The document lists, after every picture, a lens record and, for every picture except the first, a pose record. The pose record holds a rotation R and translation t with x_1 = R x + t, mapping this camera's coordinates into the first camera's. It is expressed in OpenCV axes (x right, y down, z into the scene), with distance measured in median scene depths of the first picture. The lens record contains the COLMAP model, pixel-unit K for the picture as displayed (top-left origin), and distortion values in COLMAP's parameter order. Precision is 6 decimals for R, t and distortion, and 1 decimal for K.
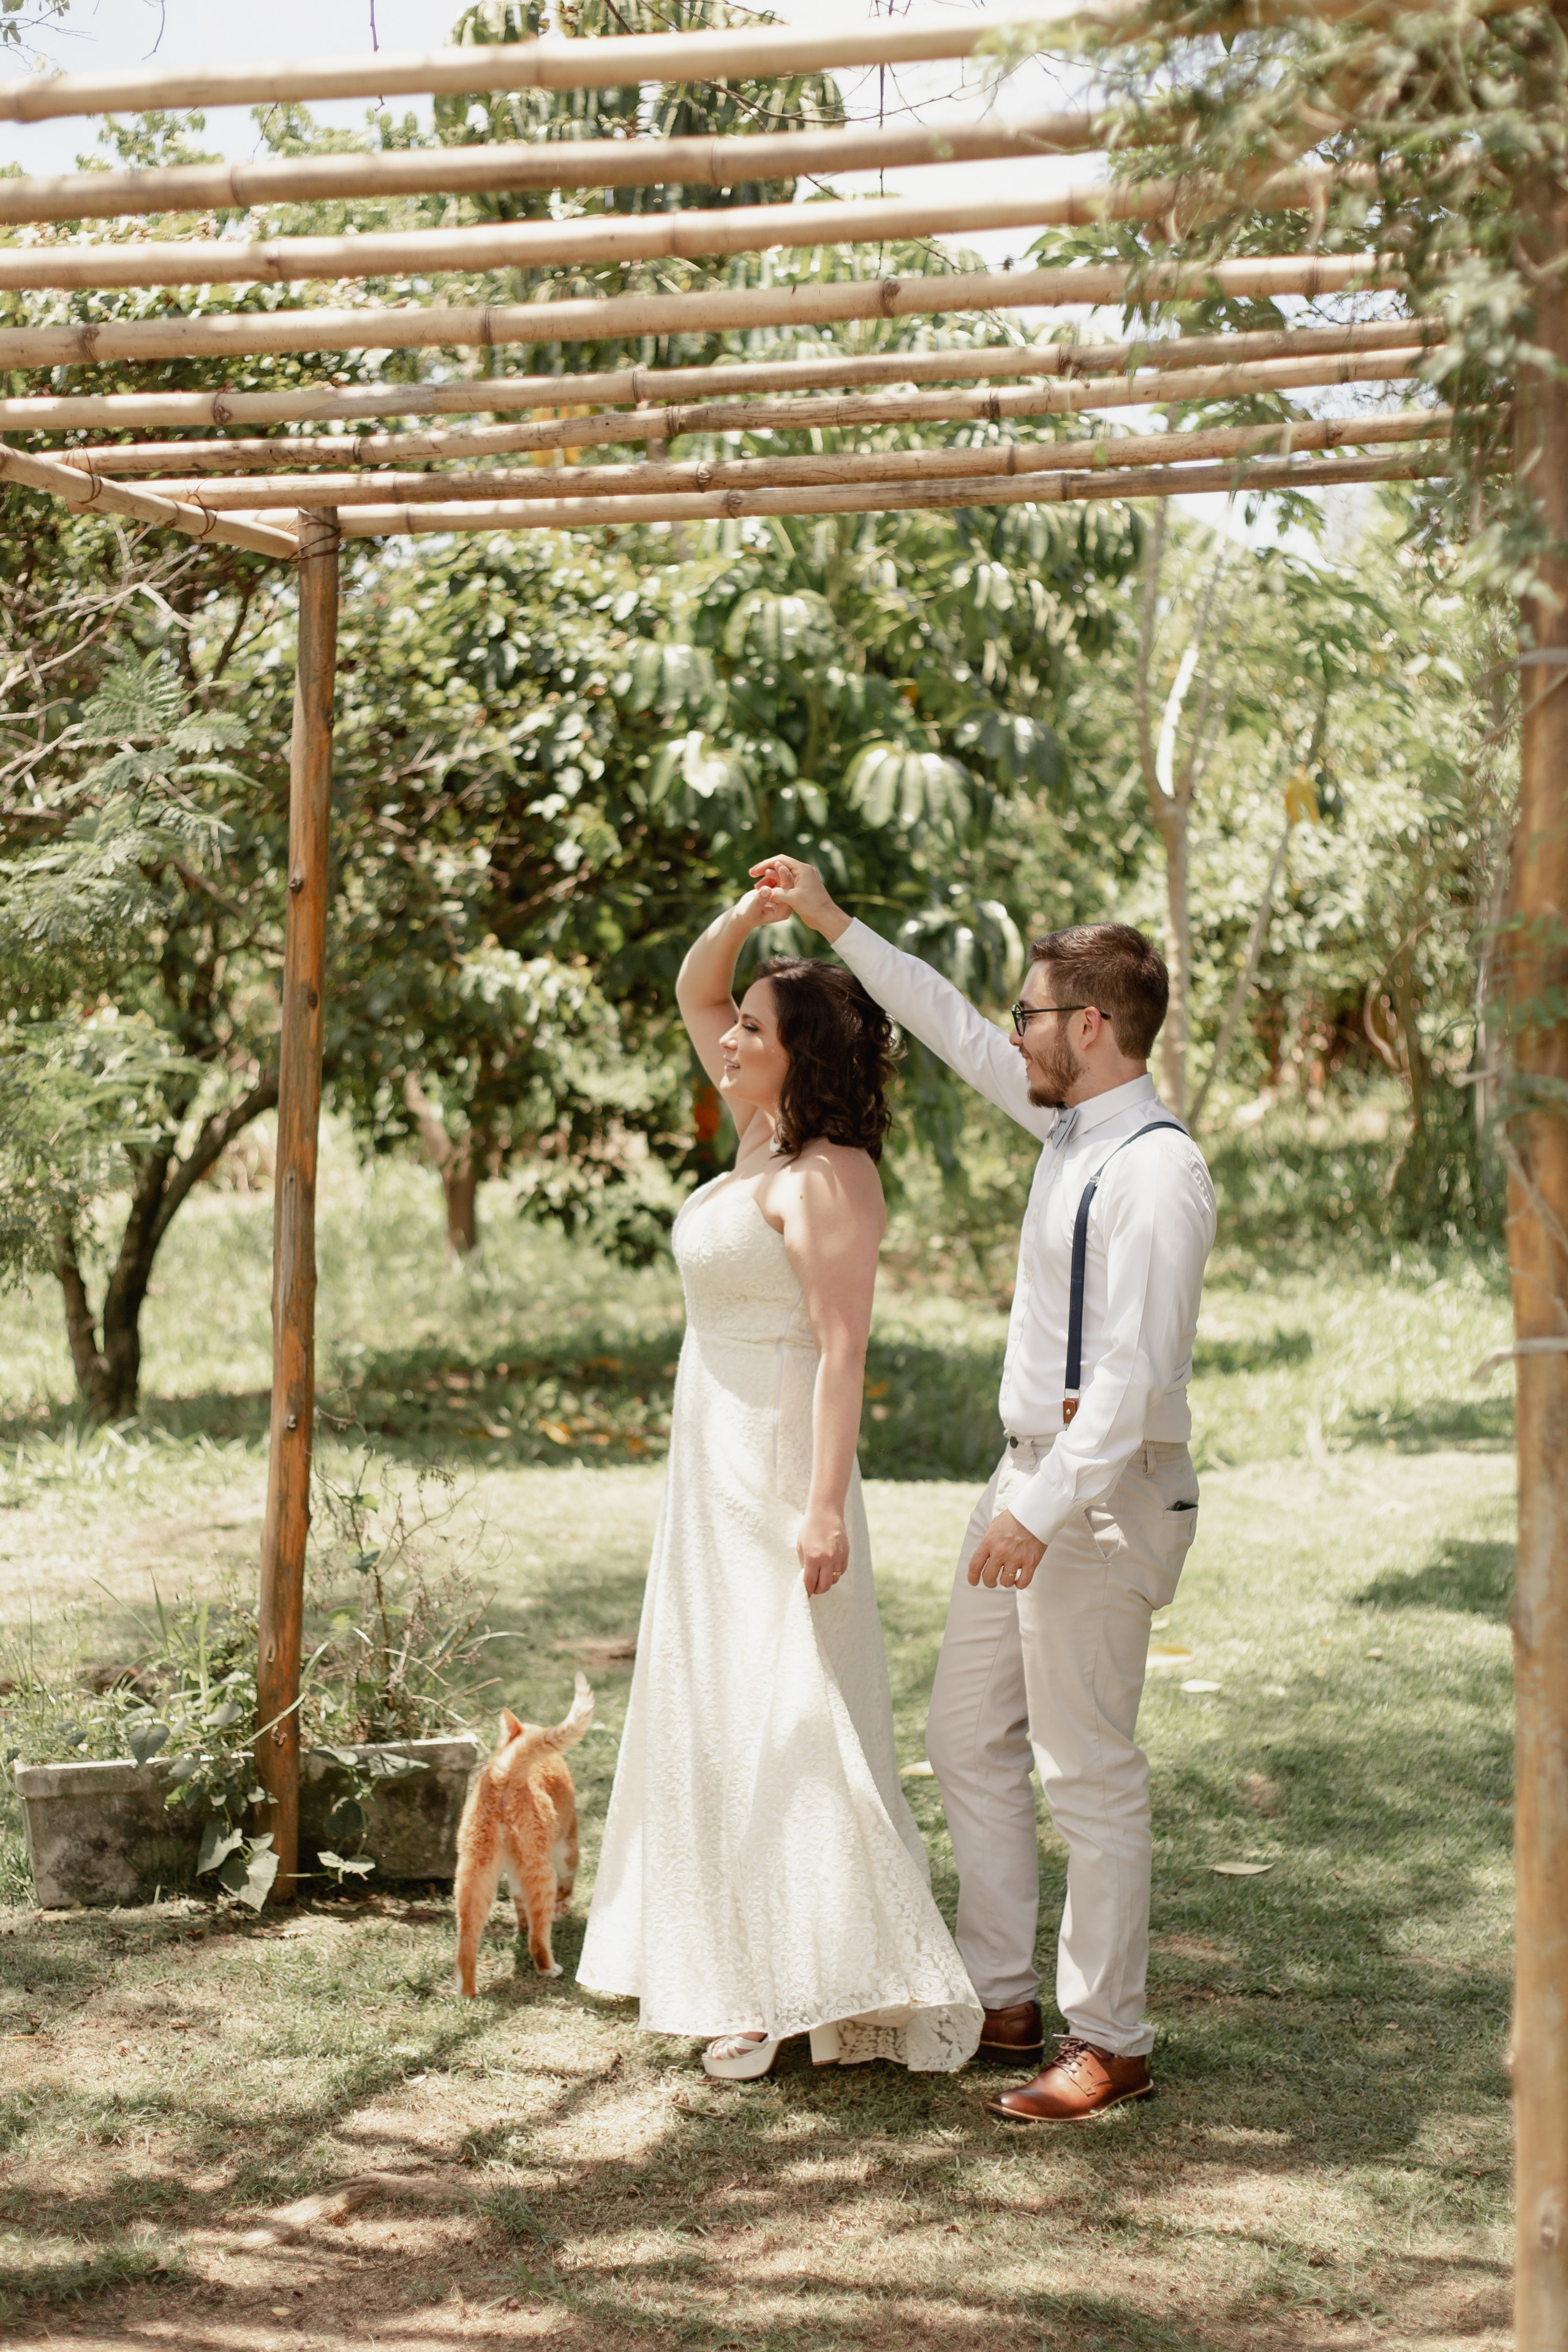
lens RADIAL K [[3382.8, 0, 789.2], [0, 3382.8, 1189.2], [0, 0, 1]] dist [0.002733, 0.044136]
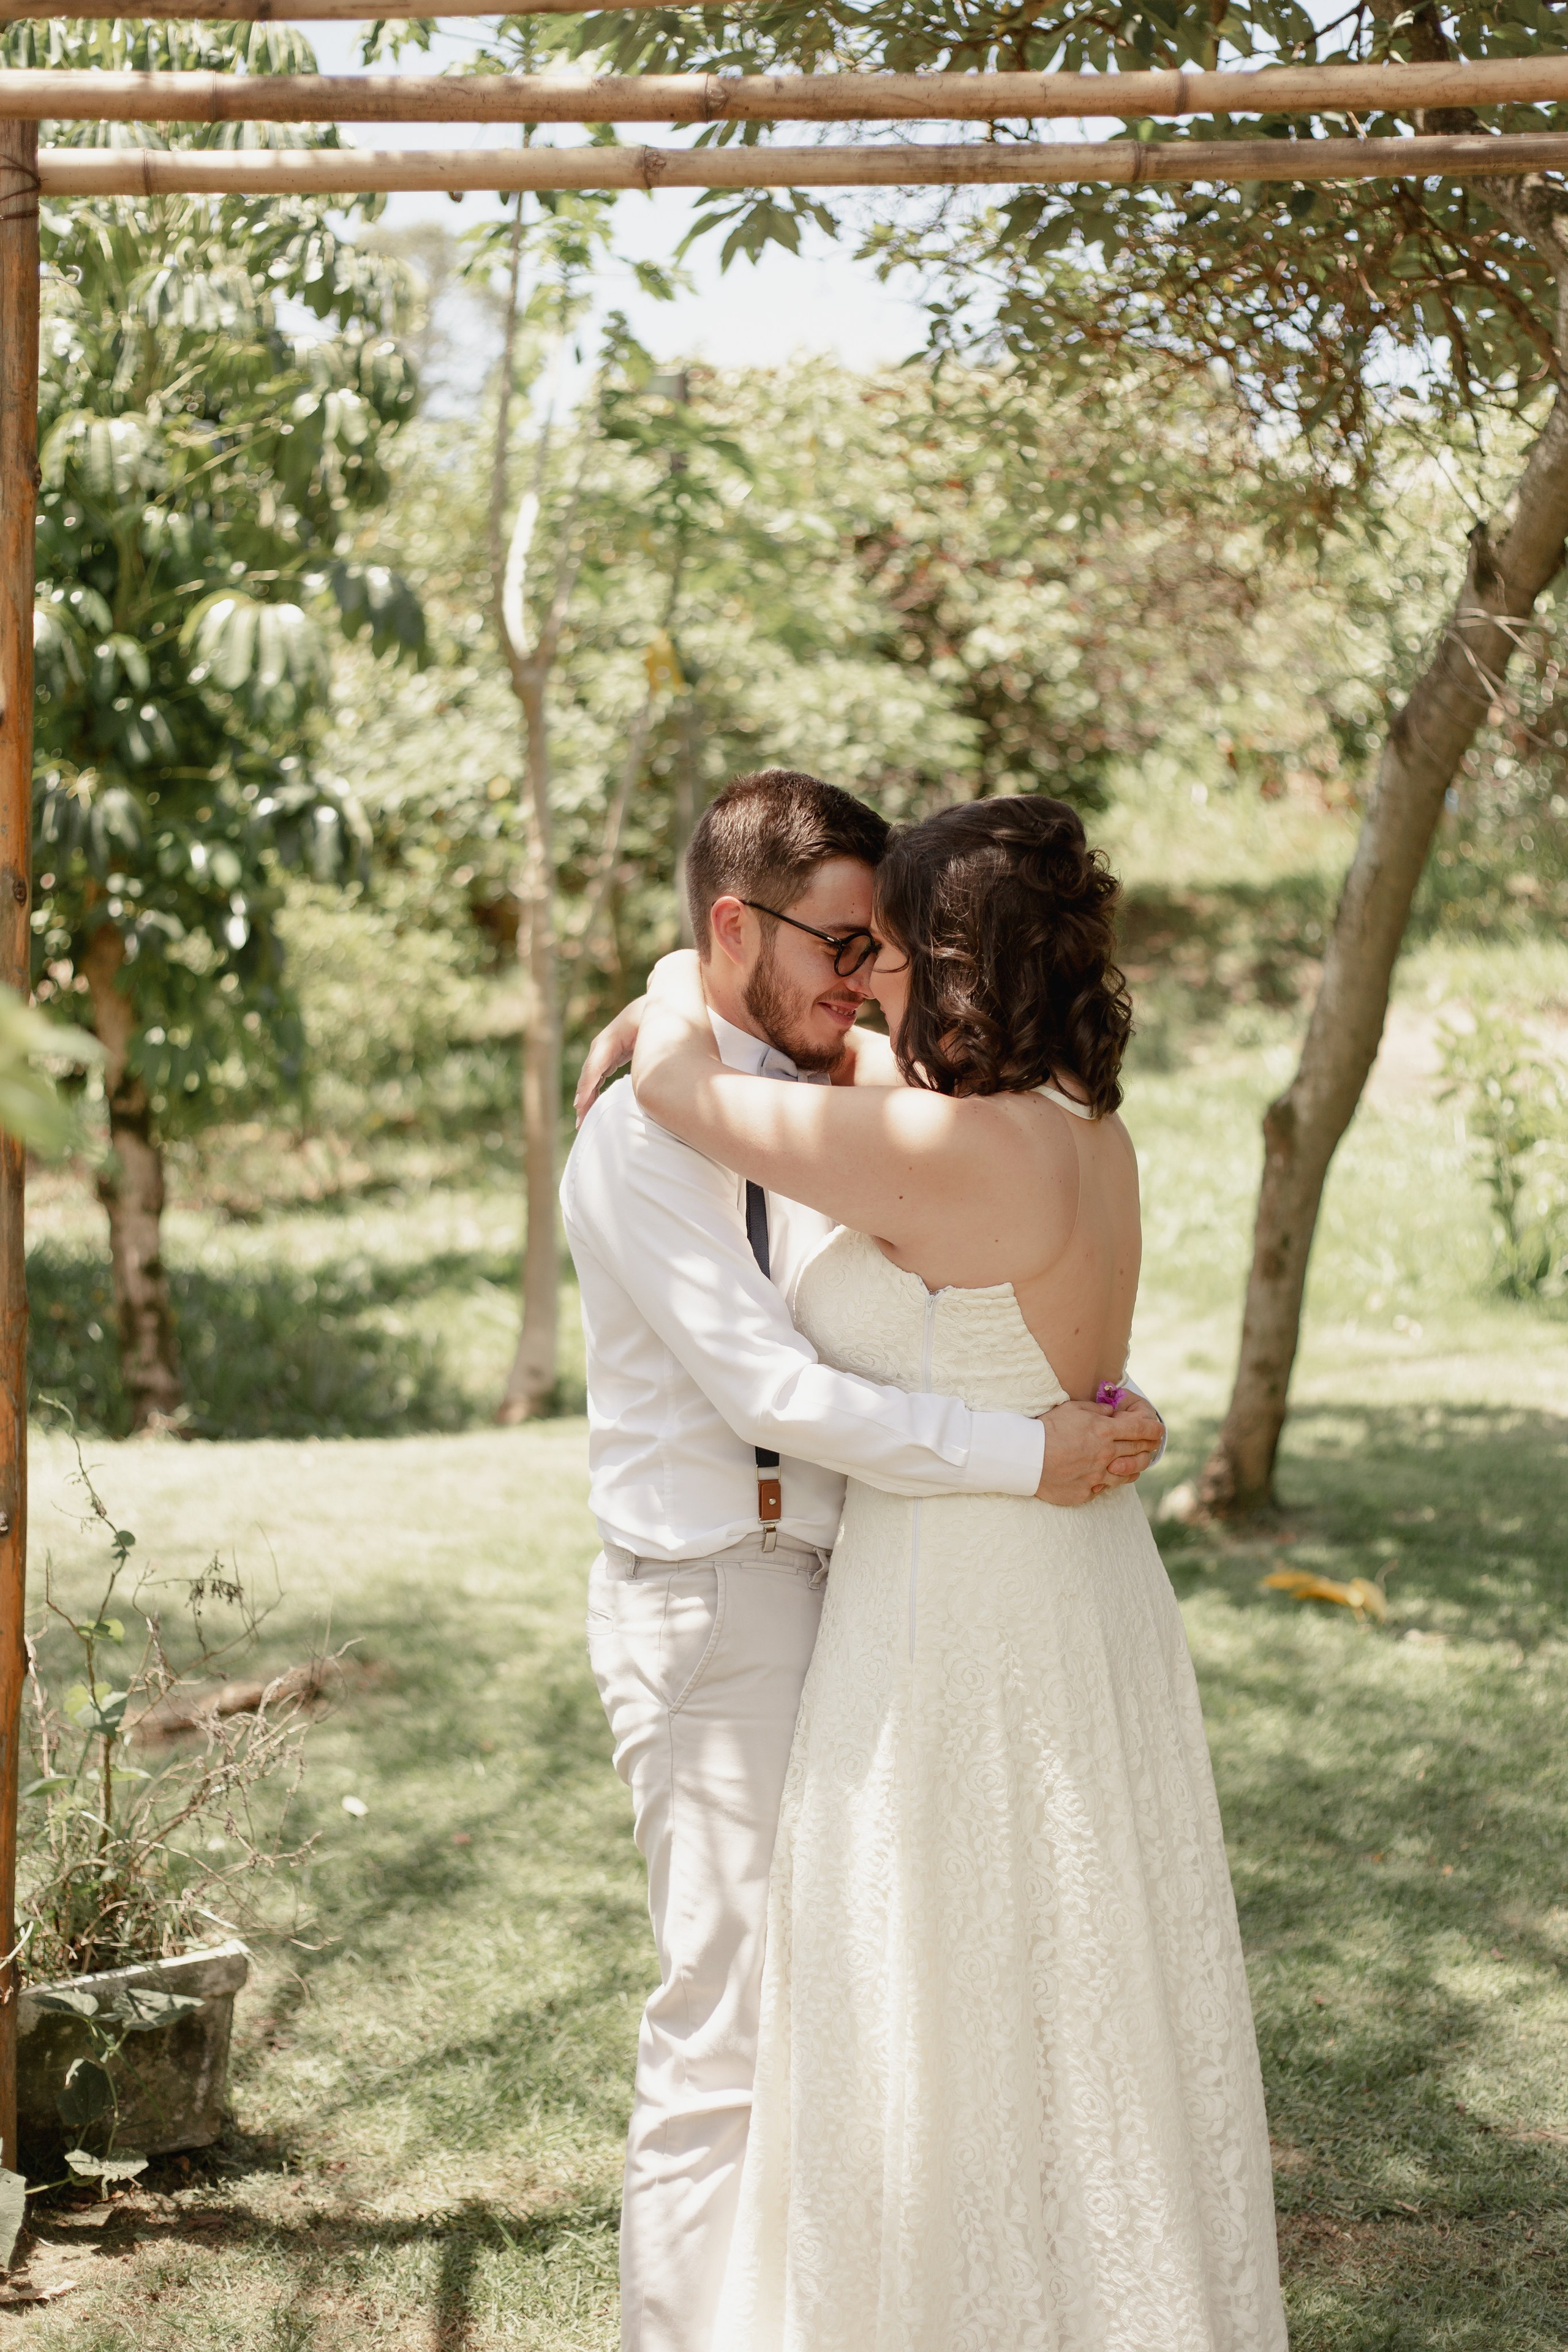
lens RADIAL K [[3336.9, 0, 792.9], [0, 3336.9, 1180.5], [0, 0, 1]] dist [-0.008970, 0.078801]
pose [[0.960106, -0.028670, 0.278162, -0.081974], [0.019450, 0.999168, 0.035850, -0.009945], [-0.278959, -0.029010, 0.959865, 0.144384]]
